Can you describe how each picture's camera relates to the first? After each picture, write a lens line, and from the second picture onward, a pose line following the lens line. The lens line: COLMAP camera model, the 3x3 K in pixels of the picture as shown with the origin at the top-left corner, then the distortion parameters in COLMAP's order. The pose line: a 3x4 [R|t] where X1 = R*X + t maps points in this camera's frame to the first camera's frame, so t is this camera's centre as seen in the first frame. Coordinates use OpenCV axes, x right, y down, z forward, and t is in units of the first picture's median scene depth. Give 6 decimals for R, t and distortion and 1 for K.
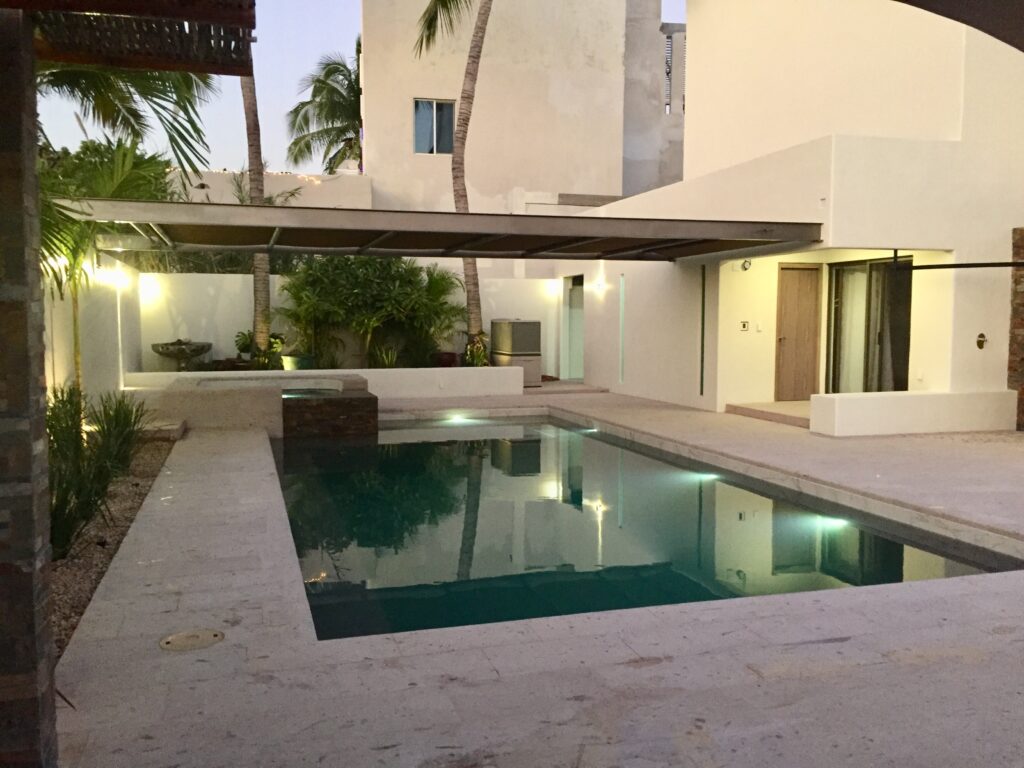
lens RADIAL K [[861.4, 0, 515.2], [0, 861.4, 385.3], [0, 0, 1]] dist [0.057297, -0.001759]
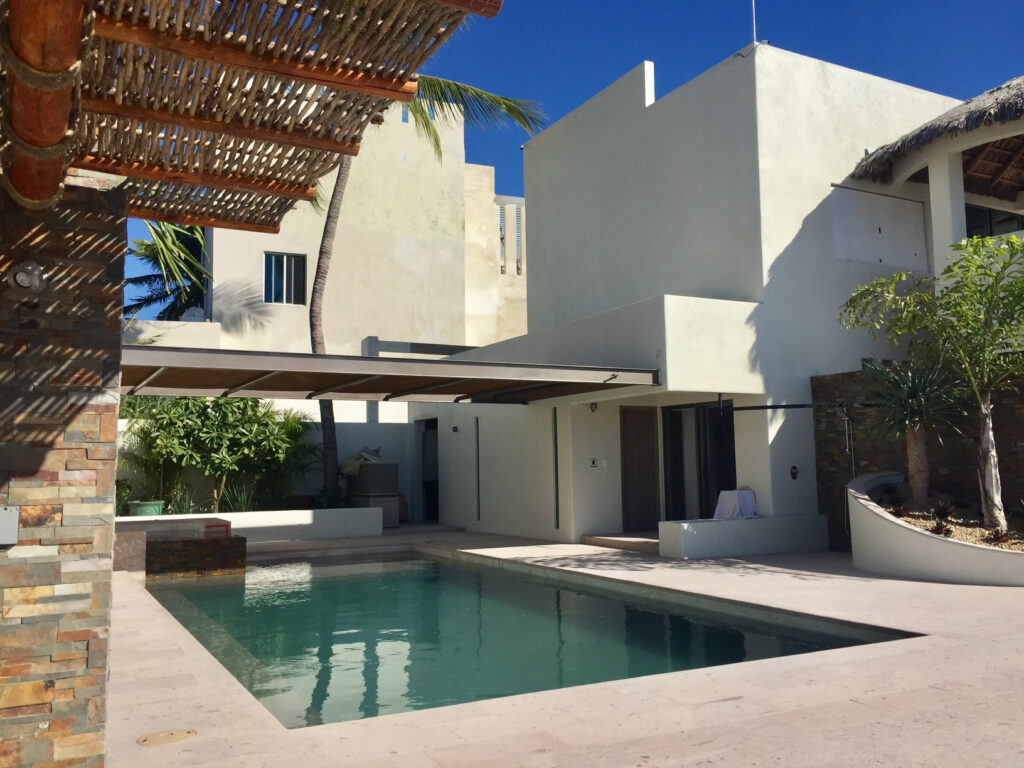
lens RADIAL K [[861.4, 0, 511.9], [0, 861.4, 379.8], [0, 0, 1]] dist [0.057297, -0.001759]
pose [[0.981728, 0.007769, 0.190130, -0.035880], [0.026250, 0.984085, -0.175750, 0.013715], [-0.188470, 0.177530, 0.965900, -0.039912]]
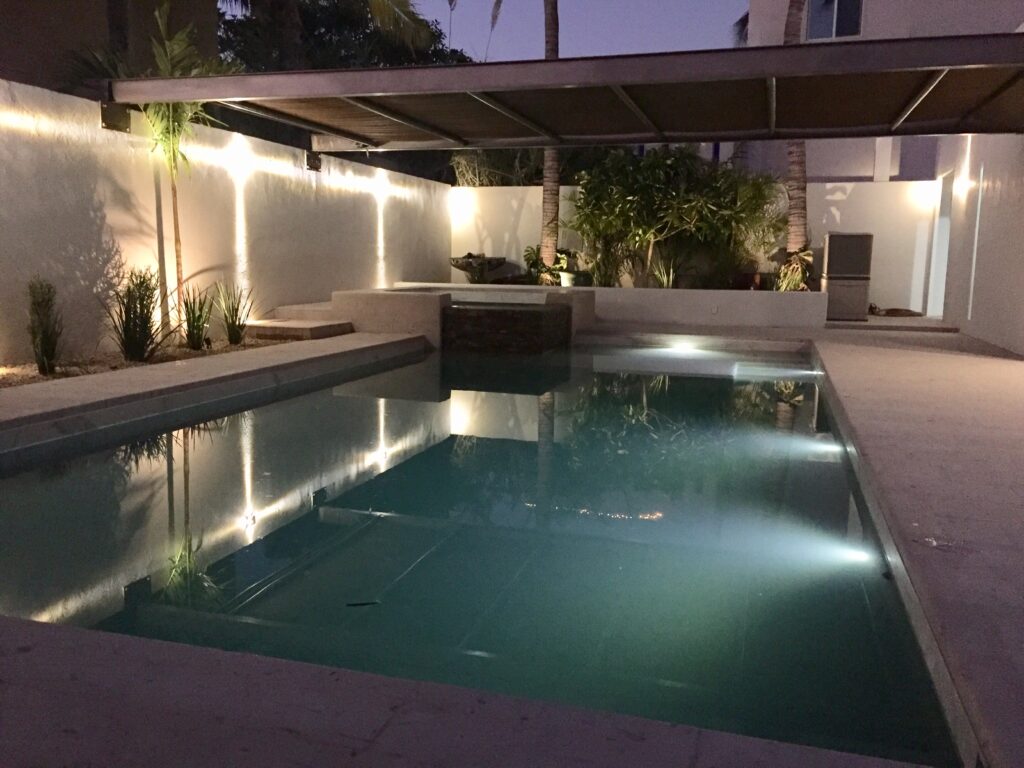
lens RADIAL K [[861.4, 0, 513.2], [0, 861.4, 380.9], [0, 0, 1]] dist [0.057297, -0.001759]
pose [[0.840317, 0.089666, -0.534628, 0.196717], [-0.055974, 0.995306, 0.078950, 0.012280], [0.539198, -0.036418, 0.841391, 0.193838]]
